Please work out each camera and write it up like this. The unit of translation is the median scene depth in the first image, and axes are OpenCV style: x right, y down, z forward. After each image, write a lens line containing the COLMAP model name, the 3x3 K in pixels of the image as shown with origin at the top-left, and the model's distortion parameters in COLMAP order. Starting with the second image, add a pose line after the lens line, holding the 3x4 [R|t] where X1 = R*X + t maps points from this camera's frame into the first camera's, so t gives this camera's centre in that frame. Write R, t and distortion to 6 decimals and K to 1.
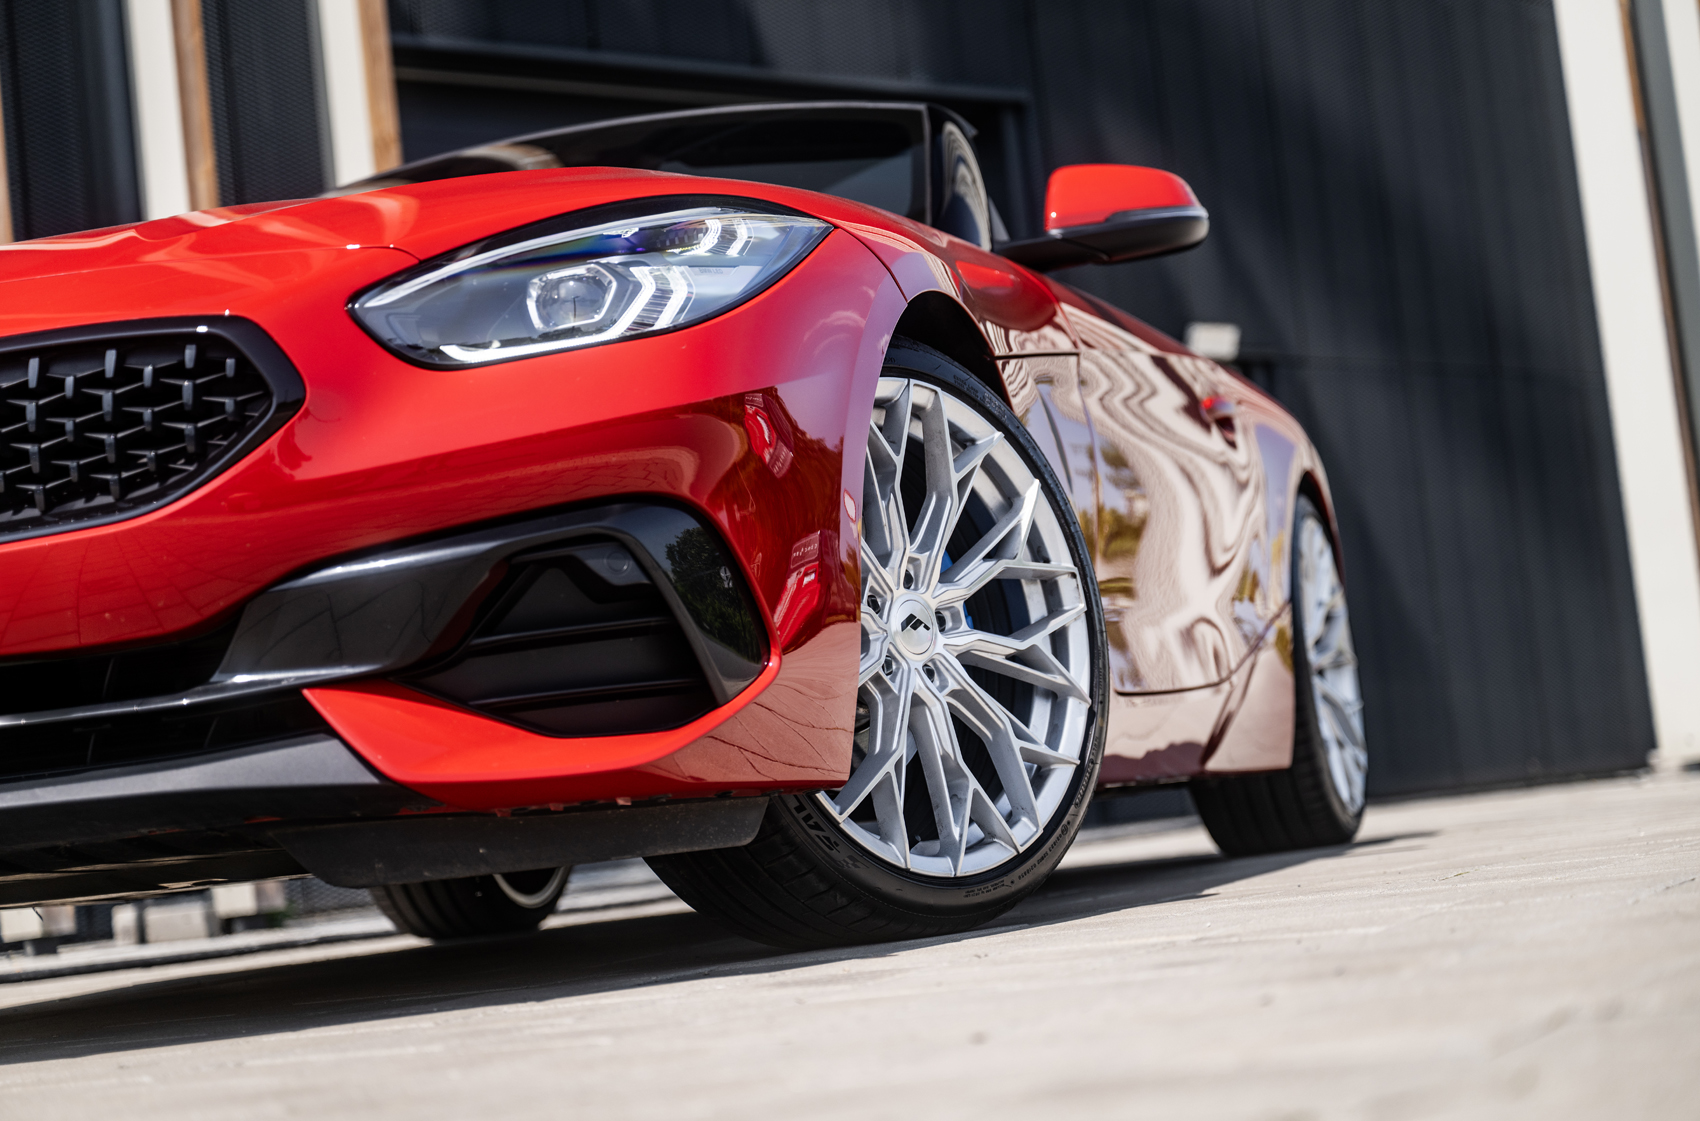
lens RADIAL K [[3222.8, 0, 850.0], [0, 3222.8, 560.5], [0, 0, 1]] dist [-0.032866, -0.091098]
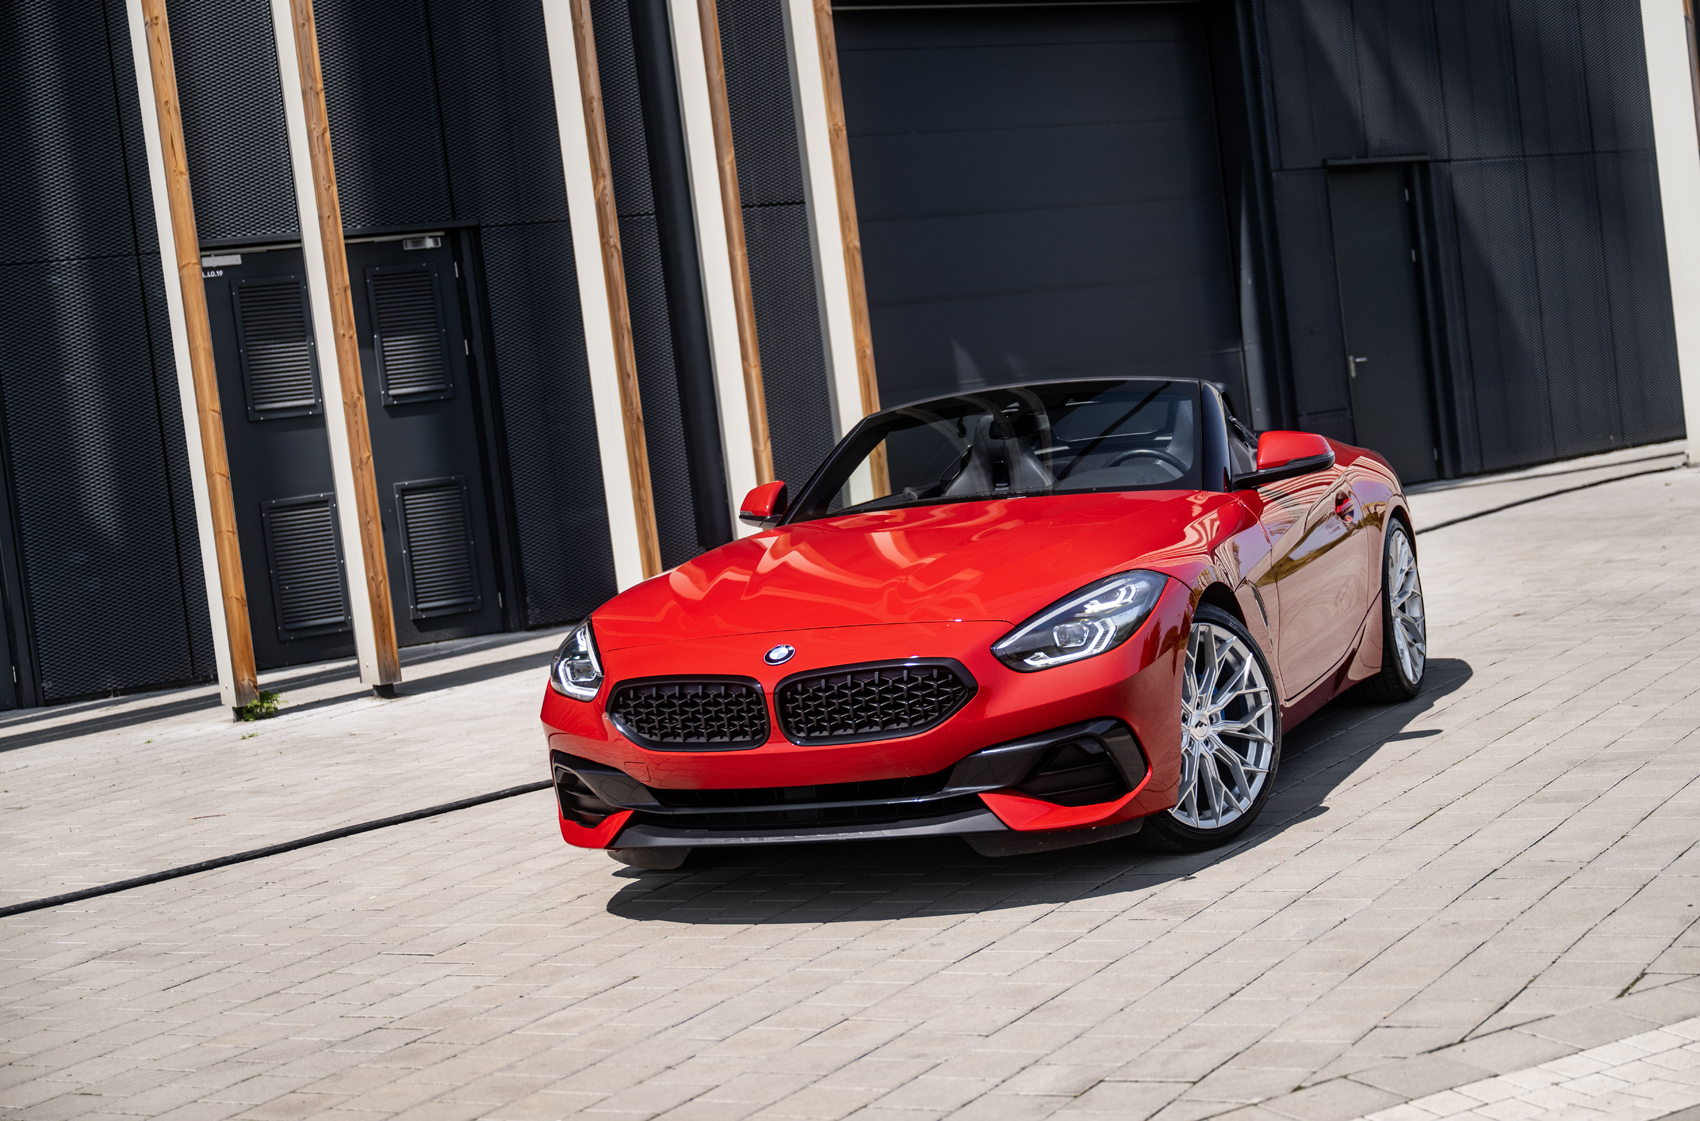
lens RADIAL K [[2561.9, 0, 850.0], [0, 2561.9, 560.5], [0, 0, 1]] dist [0.009455, 0.048747]
pose [[0.995028, -0.000294, -0.099590, -0.050946], [0.016253, 0.987068, 0.159474, -0.415539], [0.098256, -0.160299, 0.982166, -0.918006]]
